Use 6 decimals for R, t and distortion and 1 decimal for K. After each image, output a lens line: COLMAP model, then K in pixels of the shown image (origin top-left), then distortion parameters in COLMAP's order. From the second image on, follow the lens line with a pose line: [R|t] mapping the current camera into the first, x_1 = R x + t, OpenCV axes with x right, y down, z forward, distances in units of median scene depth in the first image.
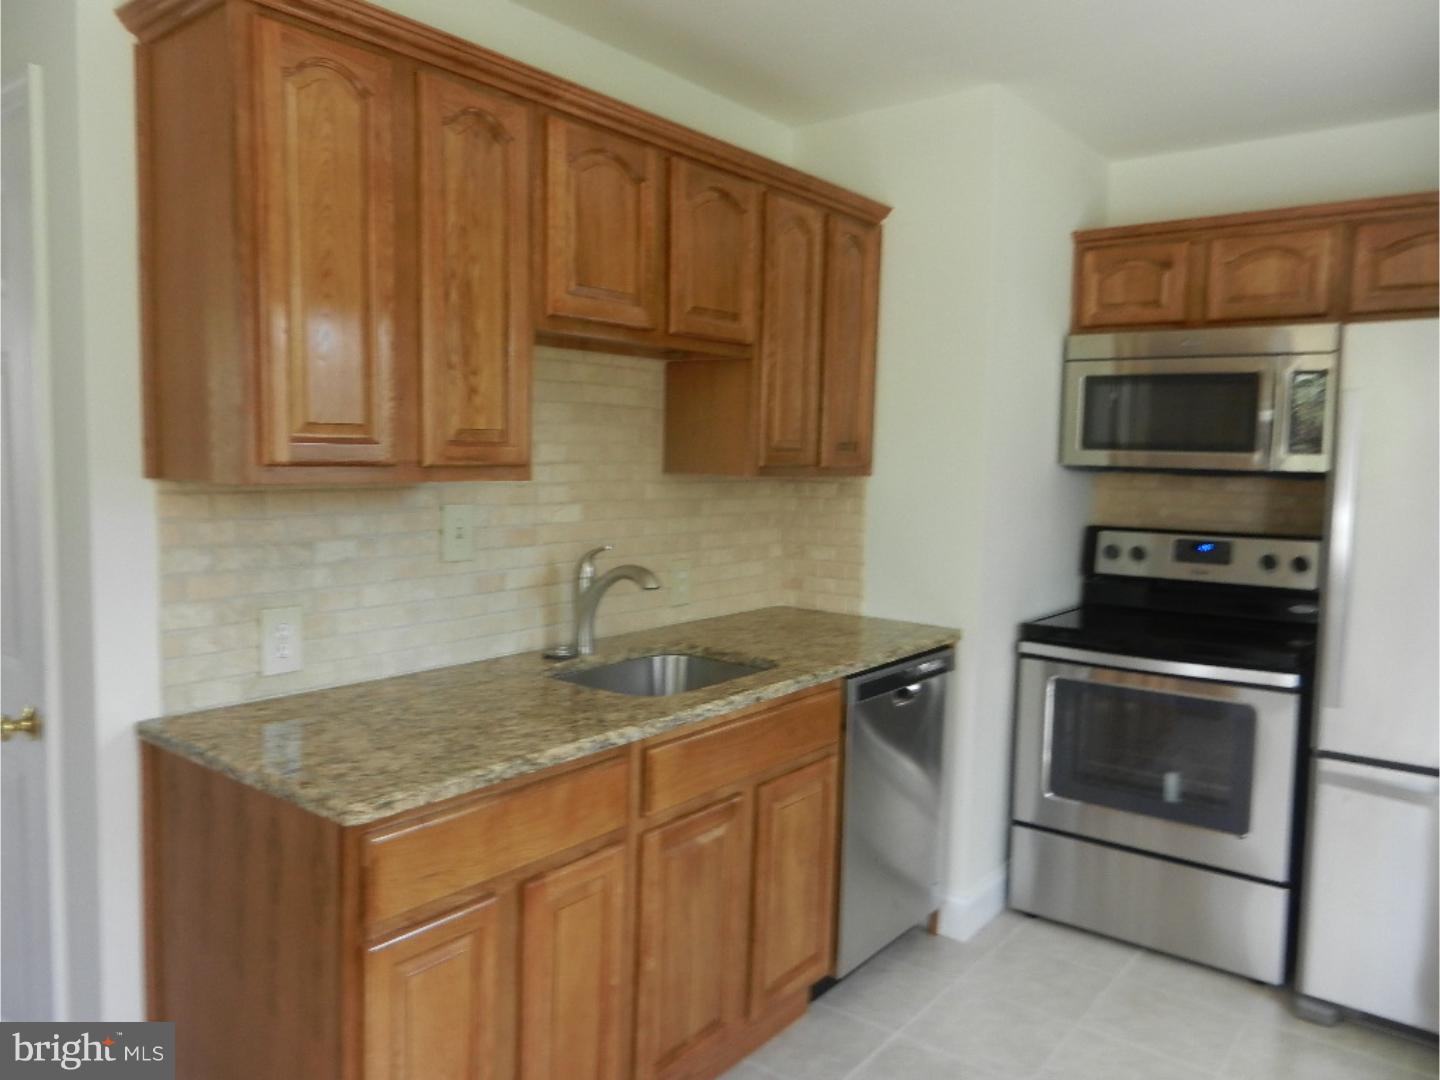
lens RADIAL K [[1071.6, 0, 720.0], [0, 1071.6, 540.0], [0, 0, 1]] dist [0.003132, 0.000870]
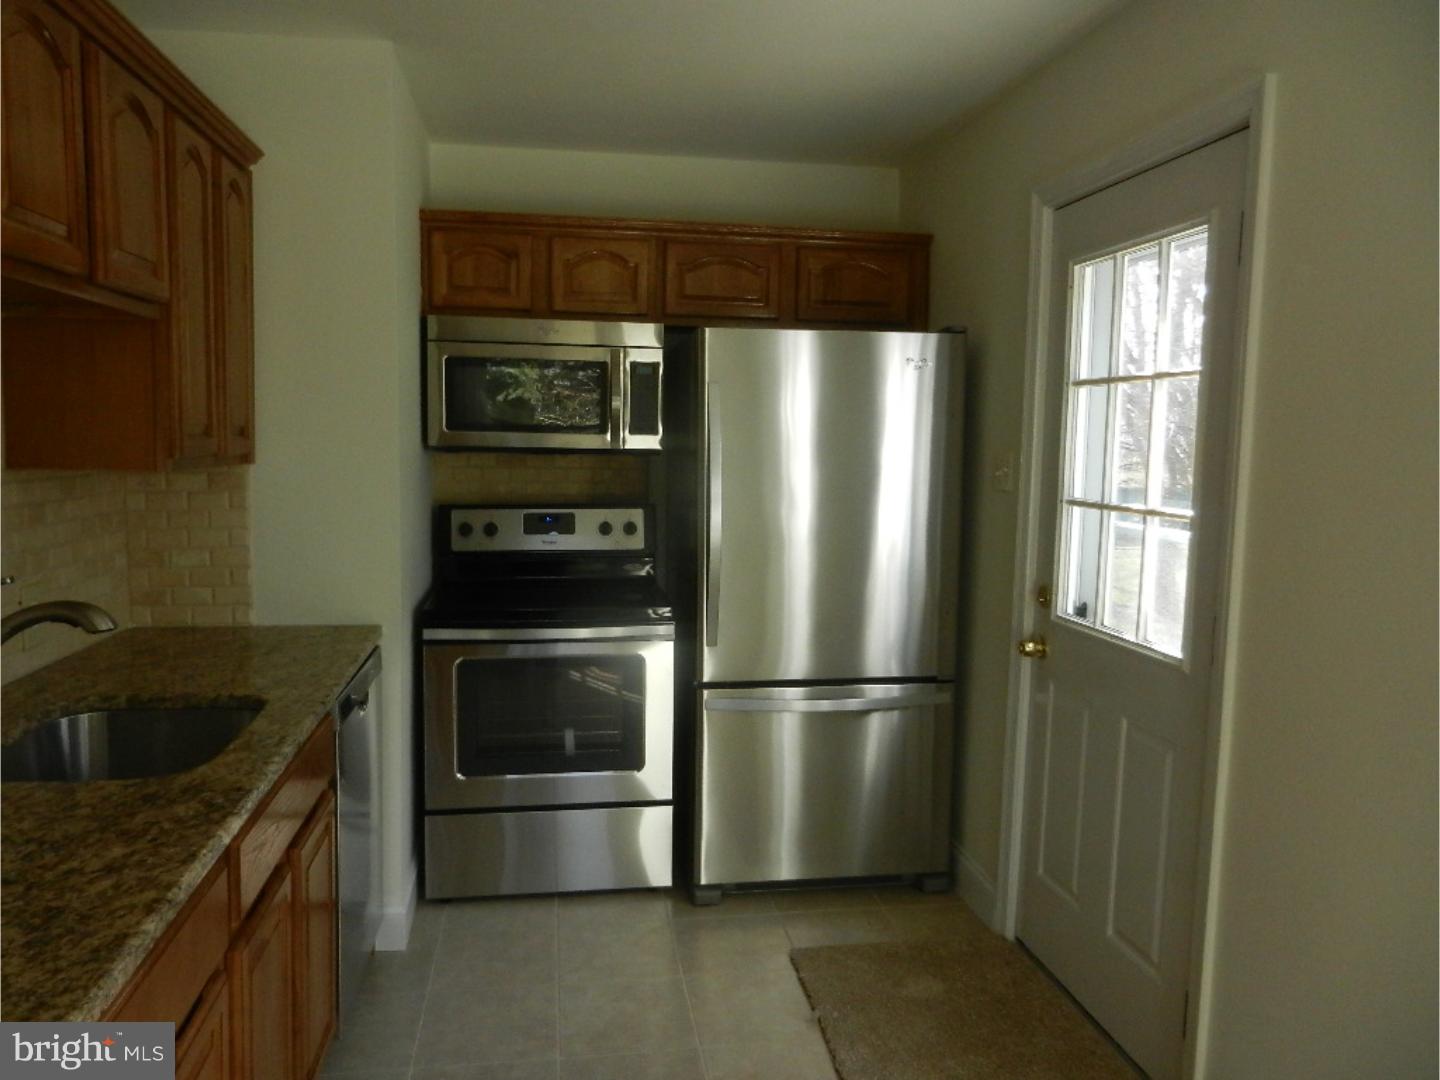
lens RADIAL K [[1048.8, 0, 720.0], [0, 1048.8, 540.0], [0, 0, 1]] dist [-0.007984, -0.004811]
pose [[0.682049, -0.082121, 0.726681, -0.233845], [0.058459, 0.996618, 0.057758, -0.026588], [-0.728966, 0.003087, 0.684543, 0.157953]]
